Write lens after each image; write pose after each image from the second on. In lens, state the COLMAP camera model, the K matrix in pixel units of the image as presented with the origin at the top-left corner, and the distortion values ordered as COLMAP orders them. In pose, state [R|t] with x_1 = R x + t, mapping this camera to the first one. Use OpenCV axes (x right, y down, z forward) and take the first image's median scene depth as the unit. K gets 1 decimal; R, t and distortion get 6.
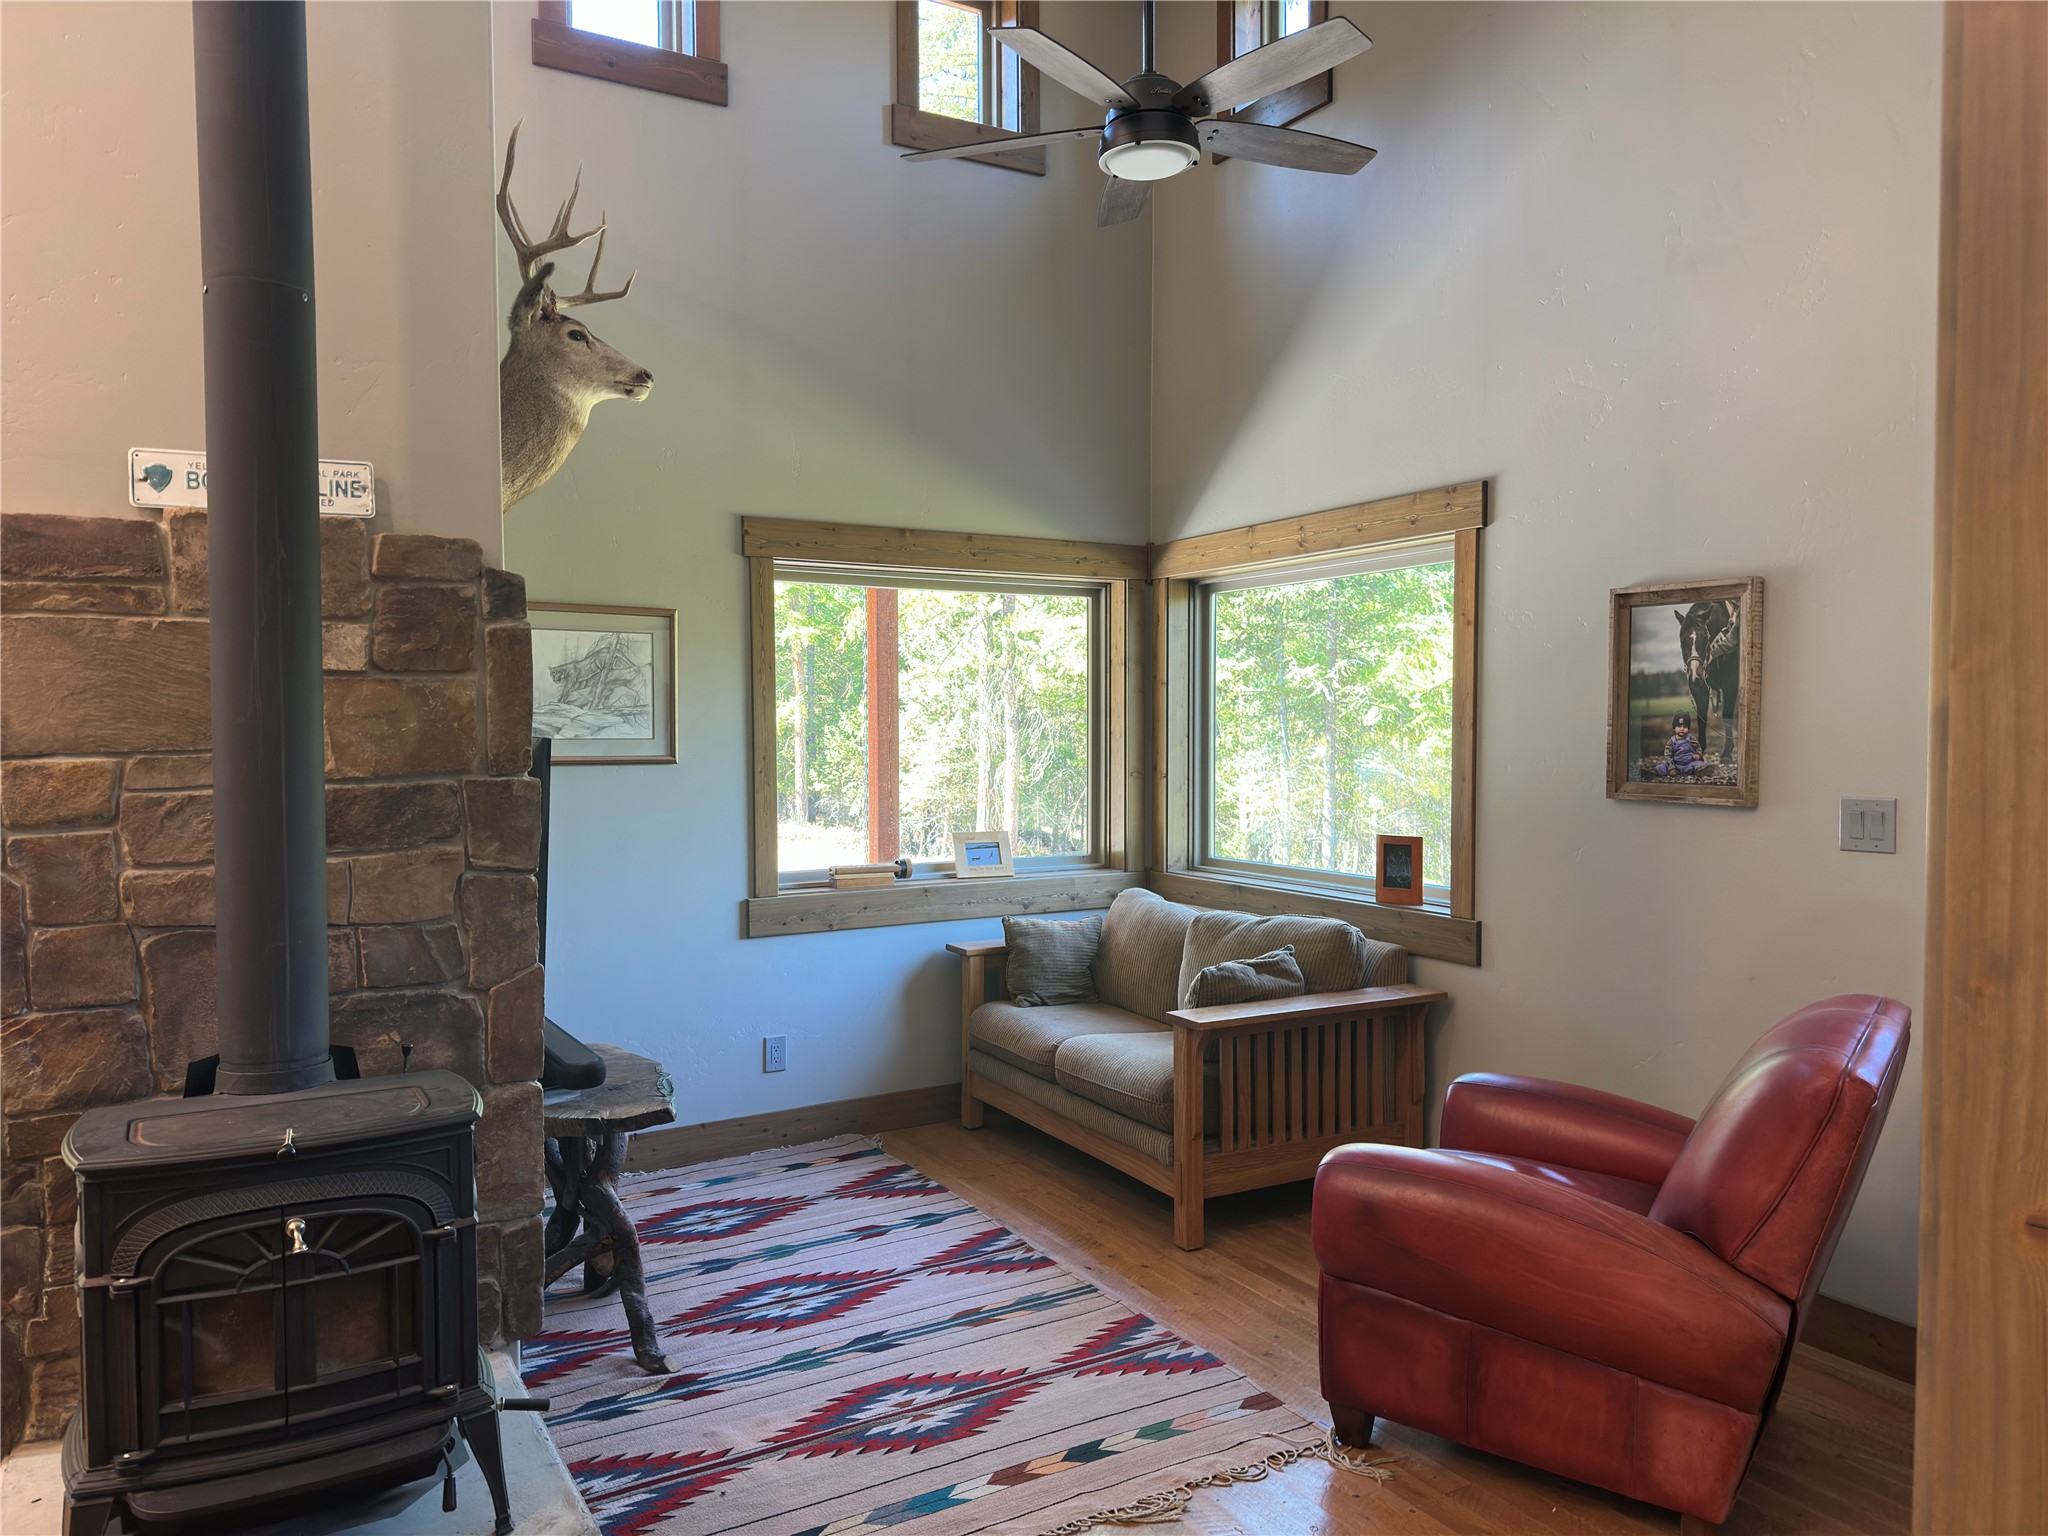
lens RADIAL K [[1423.5, 0, 1018.6], [0, 1423.5, 773.4], [0, 0, 1]] dist [0.126604, -0.218810]
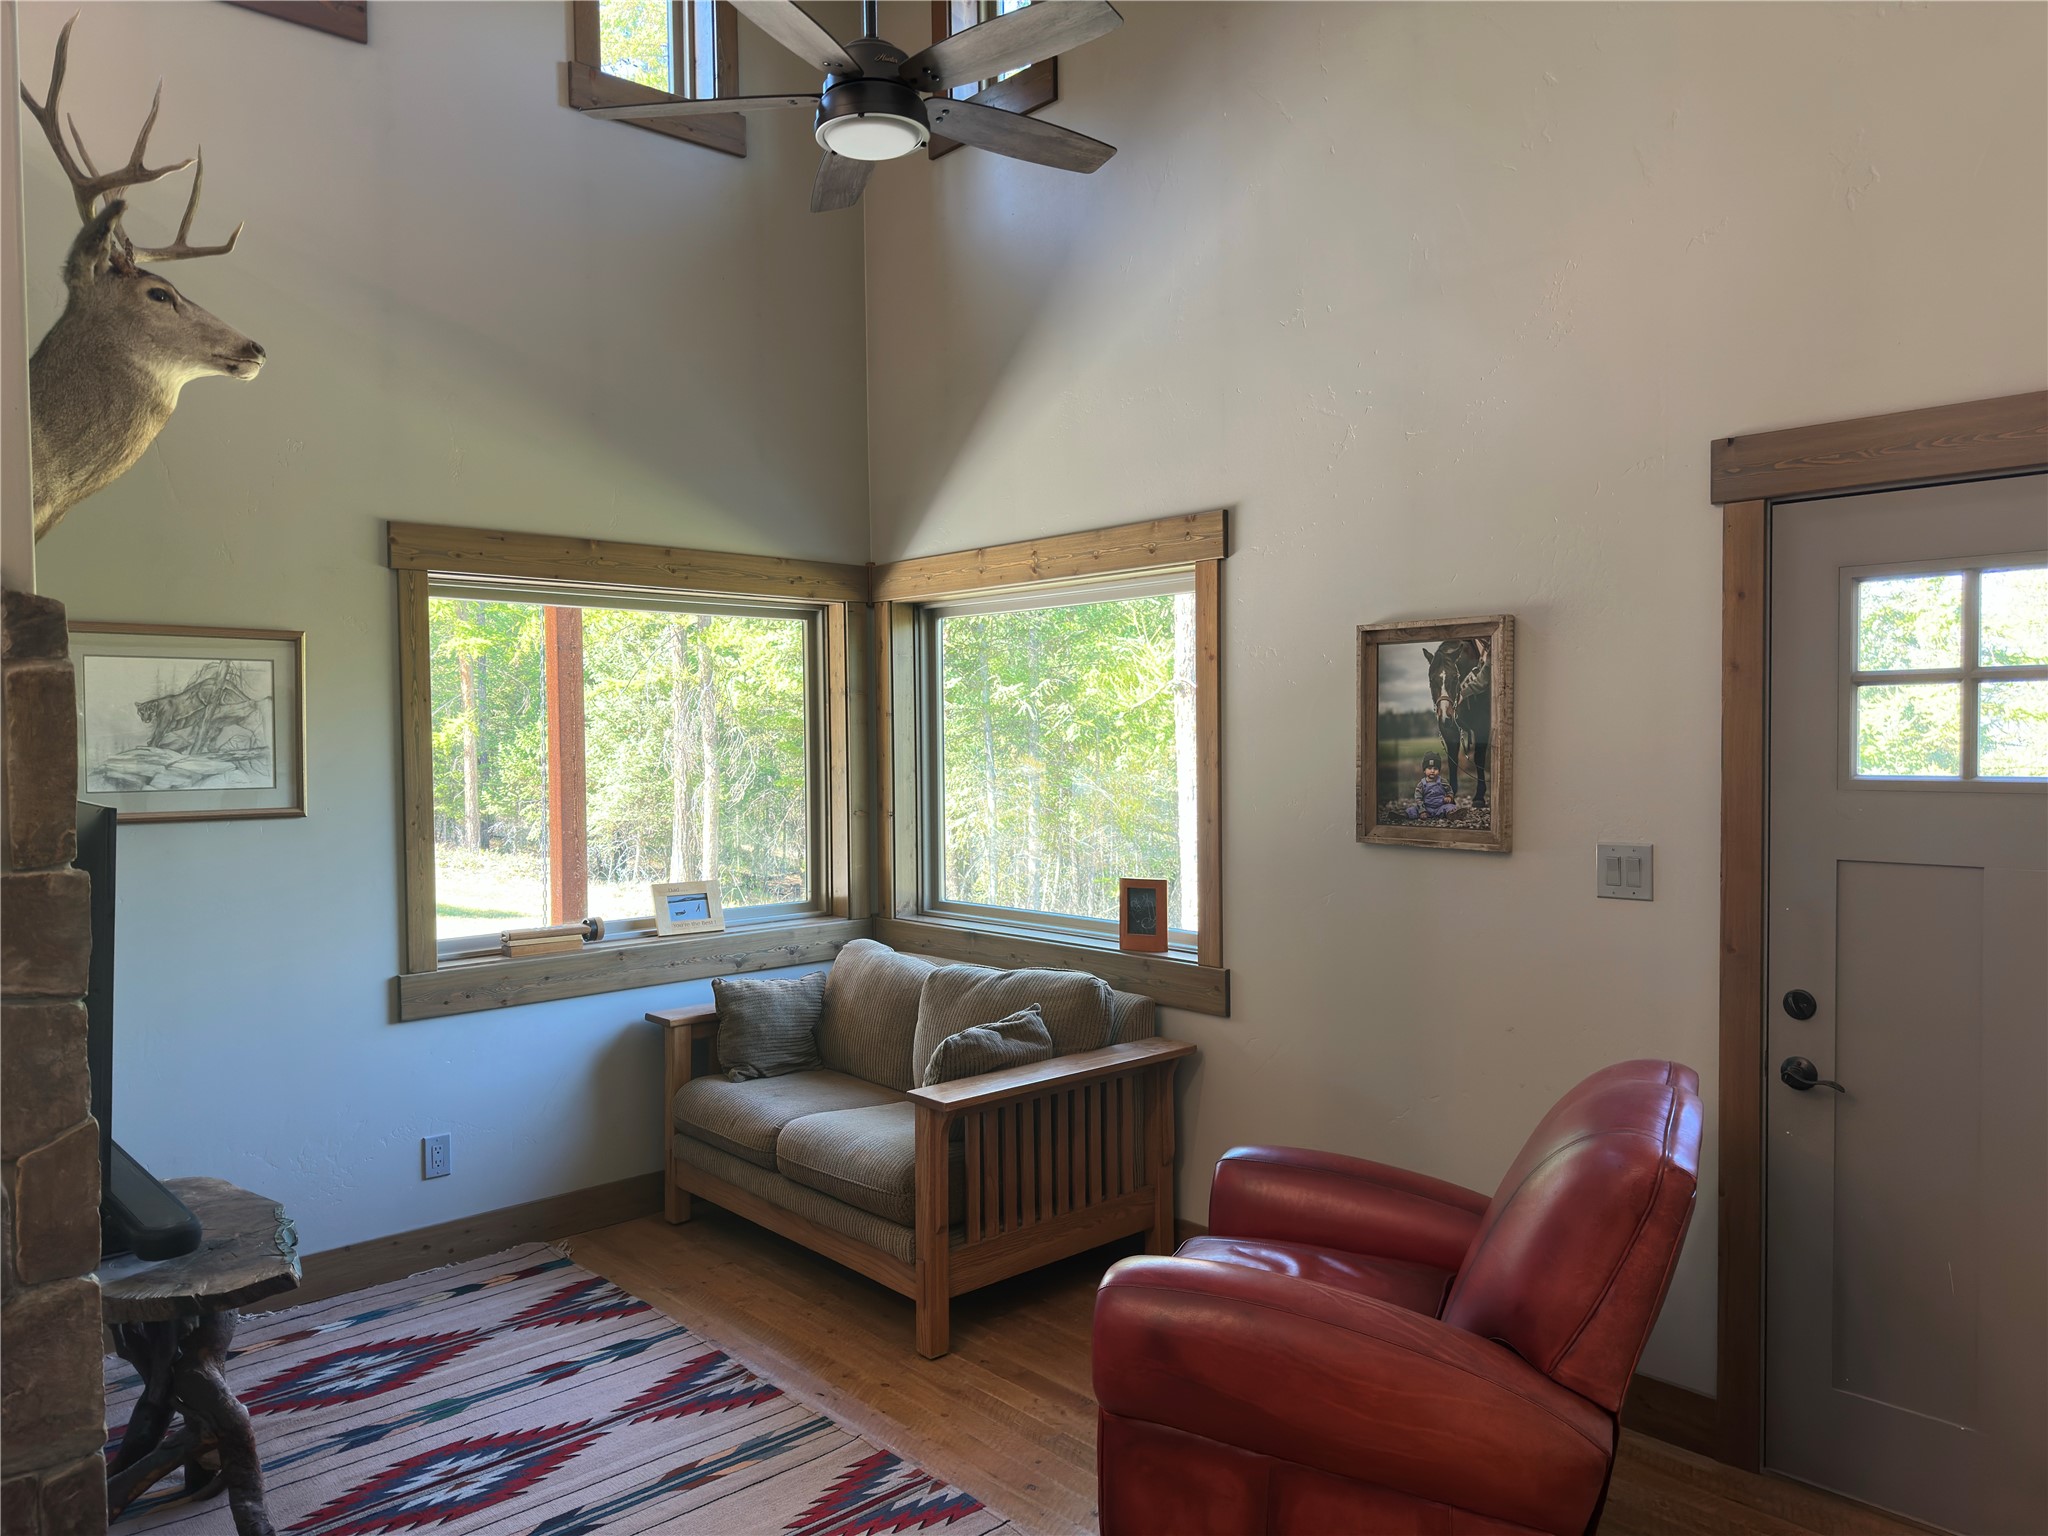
lens RADIAL K [[1422.4, 0, 1029.2], [0, 1422.4, 775.5], [0, 0, 1]] dist [0.107246, -0.164542]
pose [[0.976548, -0.012891, 0.214914, -0.010685], [0.014568, 0.999875, -0.006219, -0.022688], [-0.214806, 0.009204, 0.976613, 0.106747]]
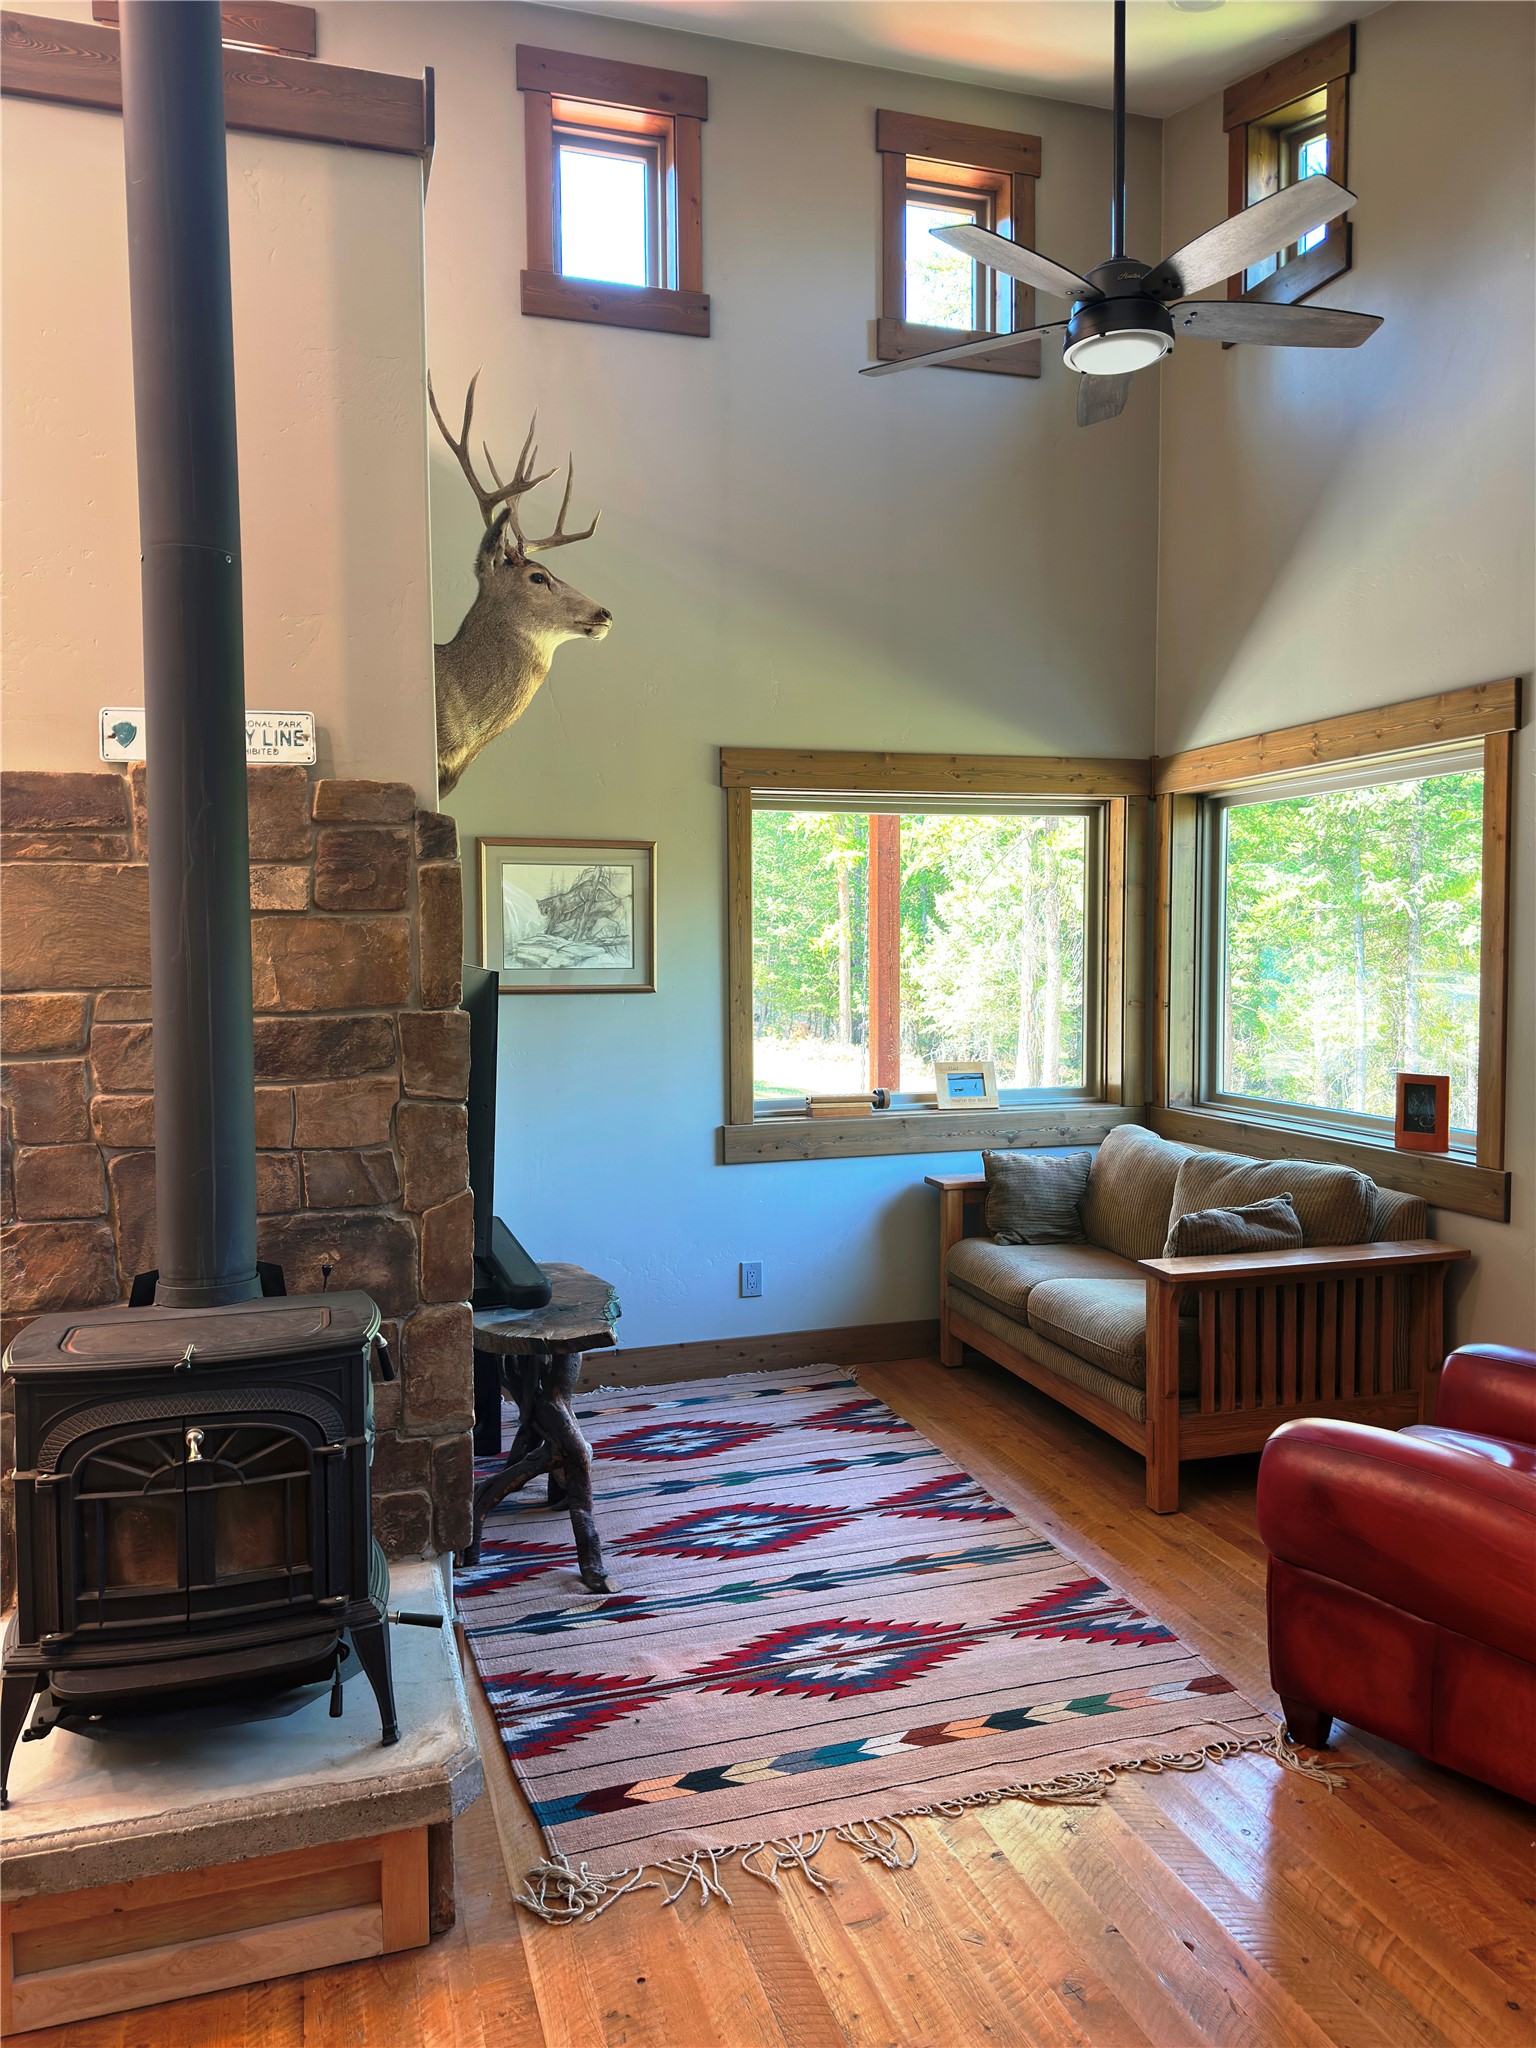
lens RADIAL K [[1425.4, 0, 752.0], [0, 1425.4, 1011.1], [0, 0, 1]] dist [0.097084, -0.142074]
pose [[0.975392, 0.005744, -0.220403, 0.061465], [-0.003221, 0.999925, 0.011806, -0.006418], [0.220454, -0.010805, 0.975338, 0.025419]]
